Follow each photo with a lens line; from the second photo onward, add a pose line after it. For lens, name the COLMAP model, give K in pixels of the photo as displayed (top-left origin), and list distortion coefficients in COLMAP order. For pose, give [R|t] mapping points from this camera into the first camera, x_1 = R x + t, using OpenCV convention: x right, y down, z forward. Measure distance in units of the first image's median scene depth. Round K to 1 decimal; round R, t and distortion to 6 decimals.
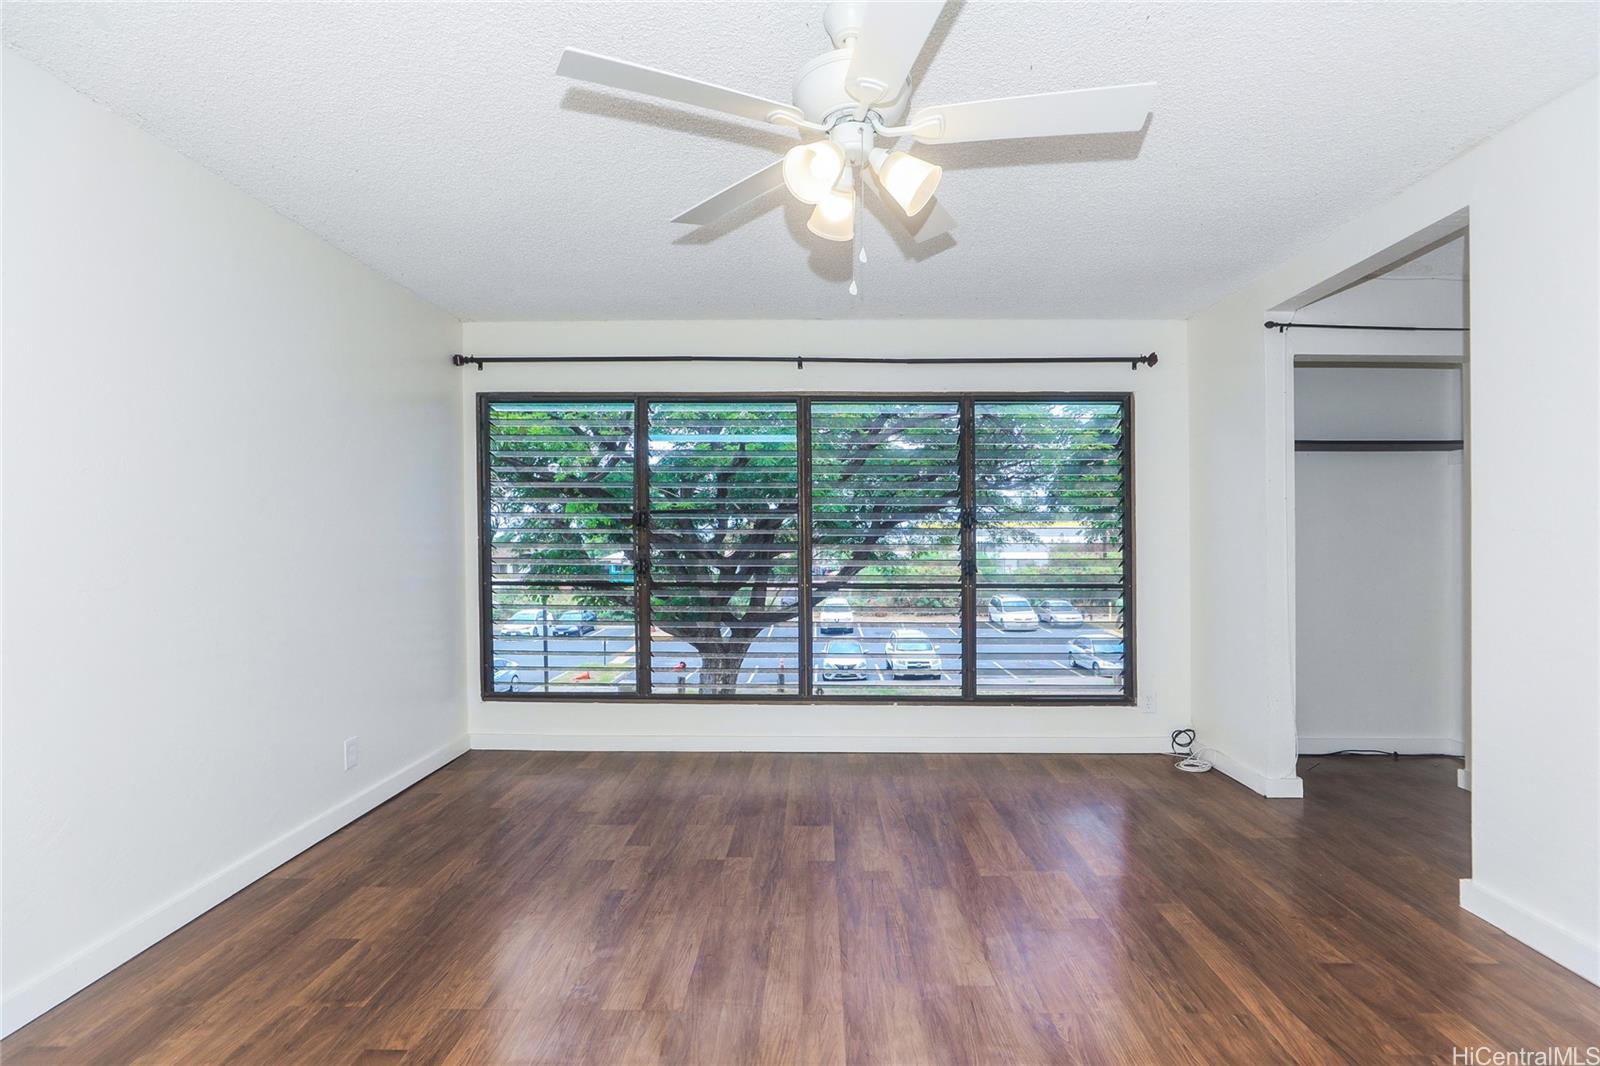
lens RADIAL K [[738.0, 0, 808.5], [0, 738.0, 534.0], [0, 0, 1]] dist [-0.012186, 0.003667]
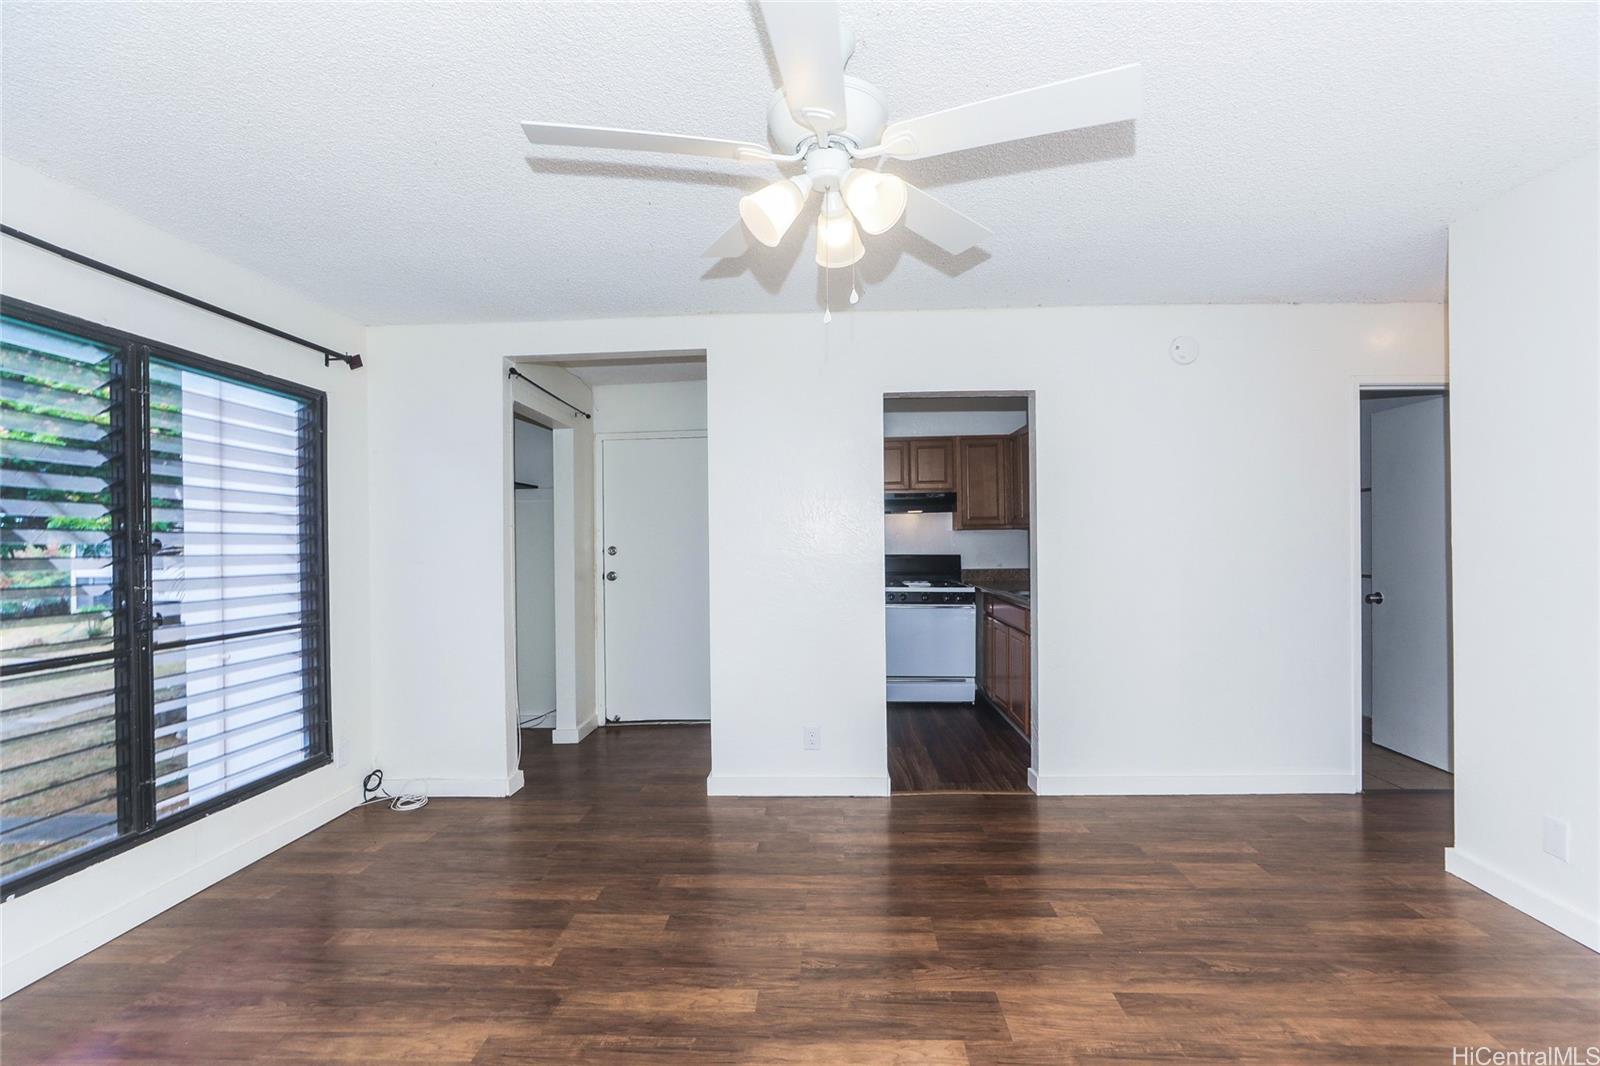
lens RADIAL K [[738.0, 0, 805.3], [0, 738.0, 537.1], [0, 0, 1]] dist [-0.012186, 0.003667]
pose [[0.021812, 0.011317, 0.999698, -0.469623], [0.005775, 0.999918, -0.011446, -0.016287], [-0.999745, 0.006023, 0.021745, 0.520897]]
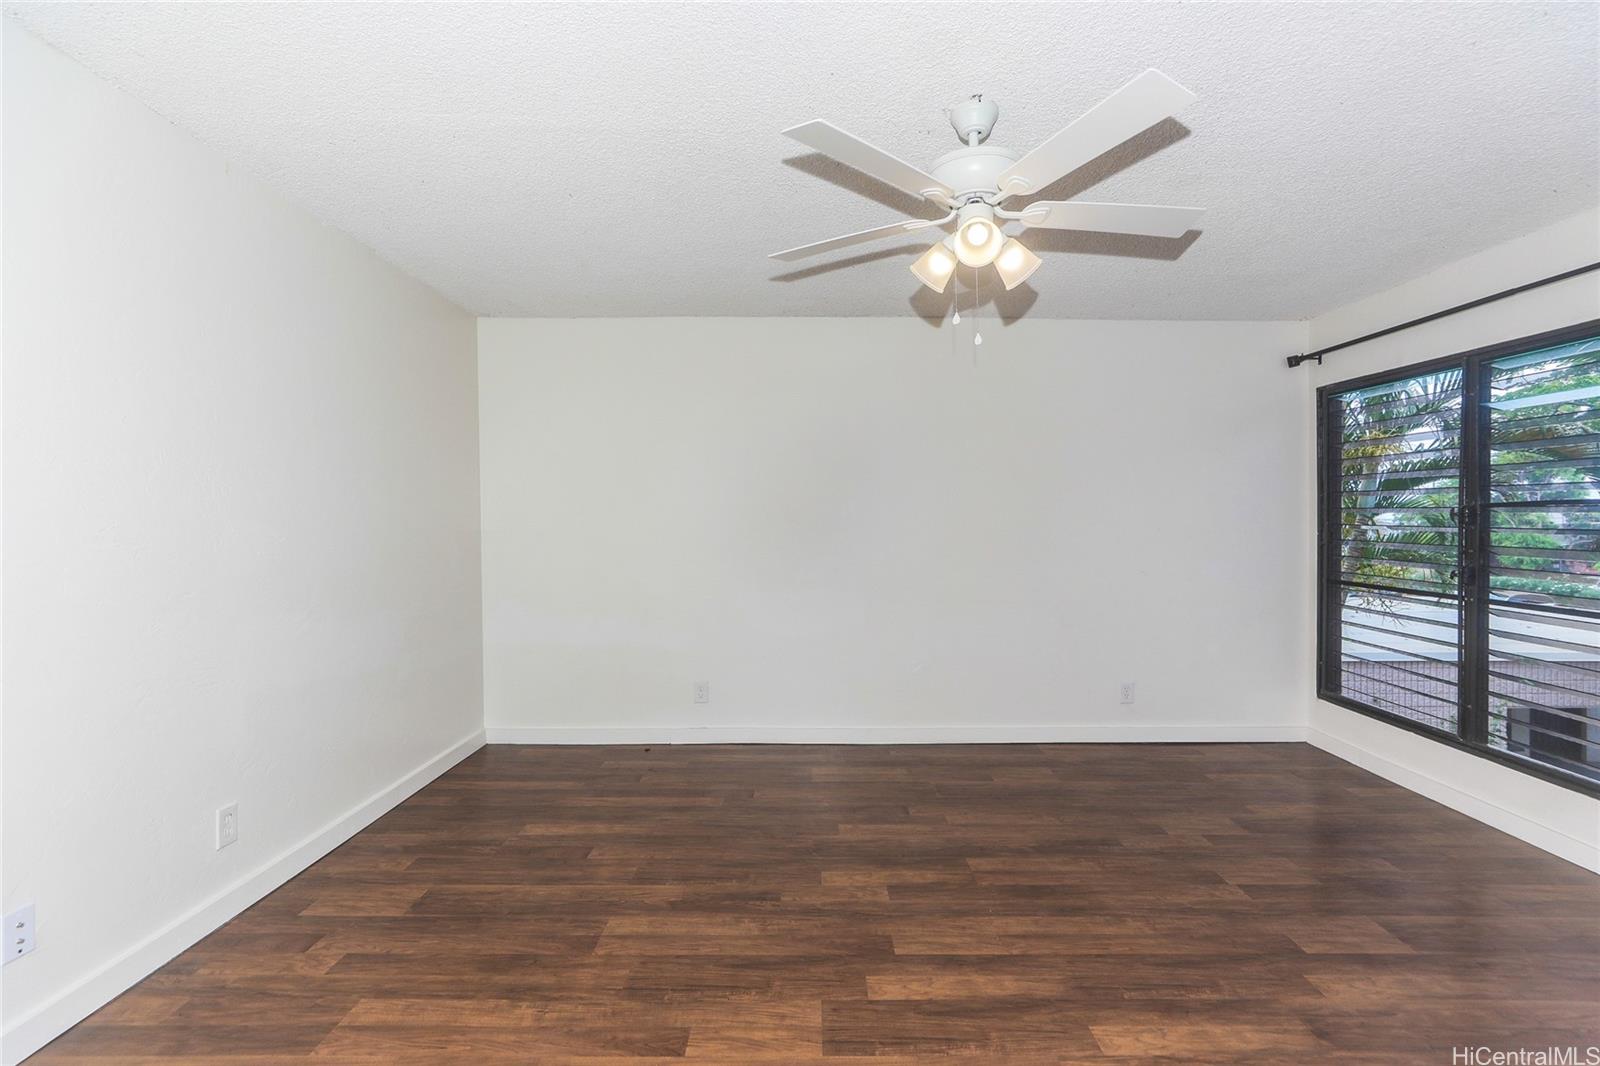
lens RADIAL K [[738.0, 0, 805.5], [0, 738.0, 524.6], [0, 0, 1]] dist [-0.012186, 0.003667]
pose [[0.016493, 0.009289, -0.999821, 0.651277], [-0.000245, 0.999957, 0.009286, -0.020140], [0.999864, 0.000092, 0.016495, 0.358597]]
